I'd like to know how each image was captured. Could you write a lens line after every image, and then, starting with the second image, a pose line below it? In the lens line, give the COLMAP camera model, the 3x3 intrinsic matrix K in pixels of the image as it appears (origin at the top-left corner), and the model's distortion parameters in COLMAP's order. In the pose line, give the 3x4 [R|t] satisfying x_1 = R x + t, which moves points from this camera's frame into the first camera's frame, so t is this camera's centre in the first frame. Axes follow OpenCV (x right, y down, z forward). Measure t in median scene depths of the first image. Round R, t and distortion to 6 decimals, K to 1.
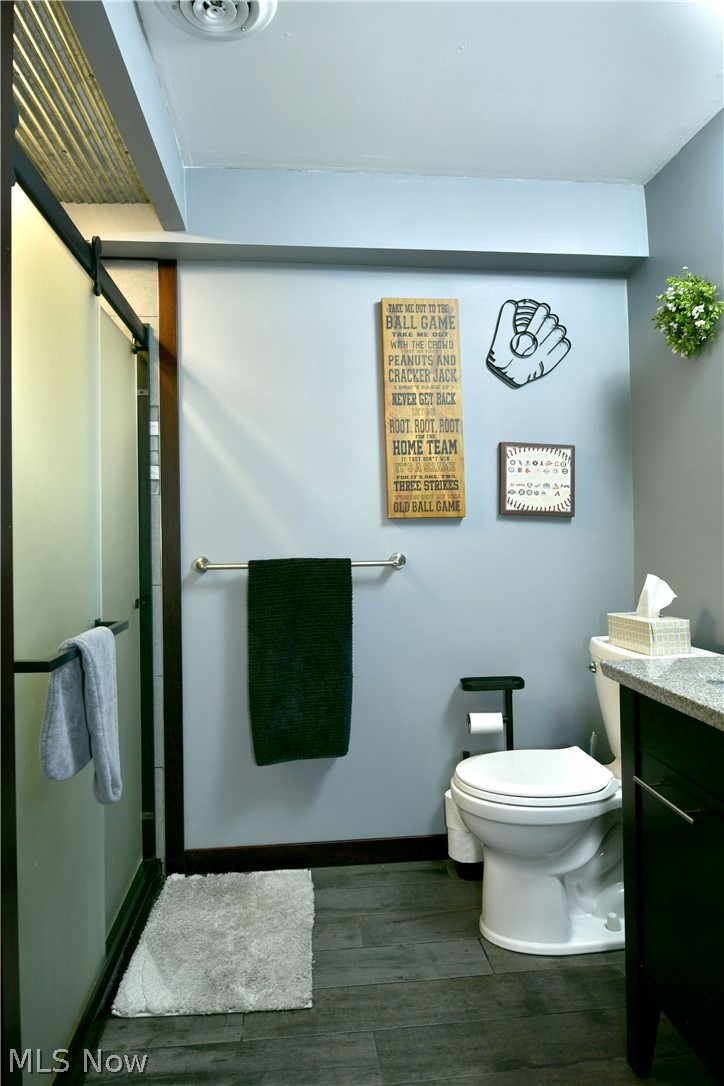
lens RADIAL K [[665.1, 0, 361.8], [0, 665.1, 541.9], [0, 0, 1]] dist [-0.013182, -0.004693]
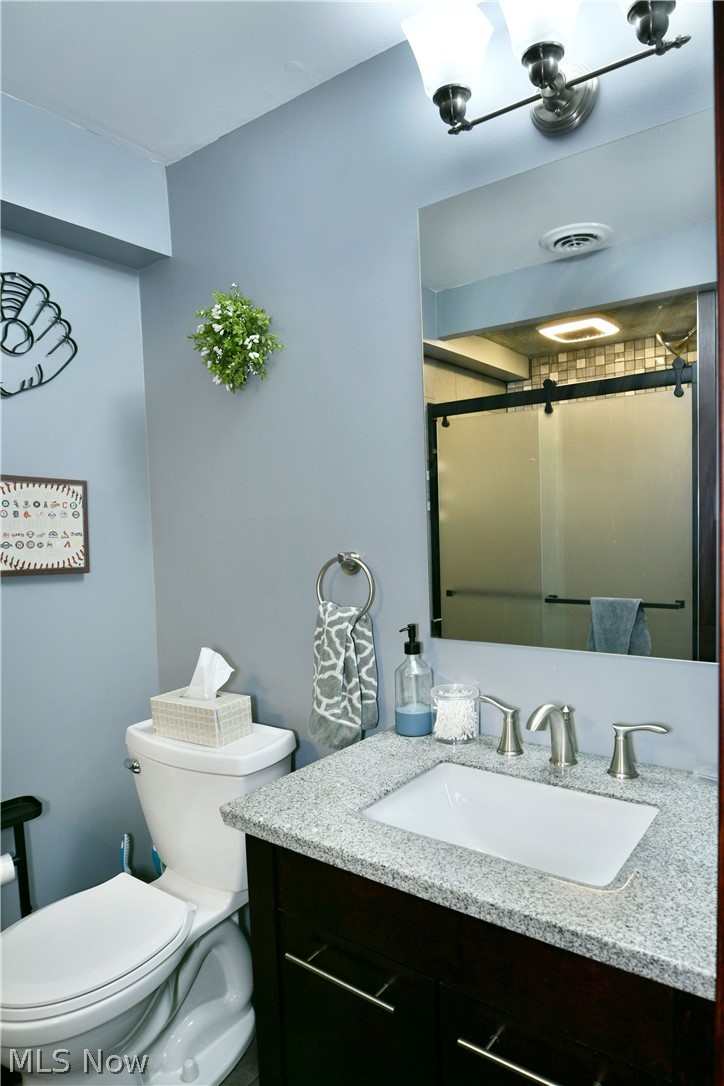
lens RADIAL K [[665.1, 0, 309.8], [0, 665.1, 550.8], [0, 0, 1]] dist [-0.013182, -0.004693]
pose [[0.688295, -0.056805, 0.723203, -0.062407], [0.030211, 0.998309, 0.049662, -0.095038], [-0.724801, -0.012334, 0.688848, 0.281595]]
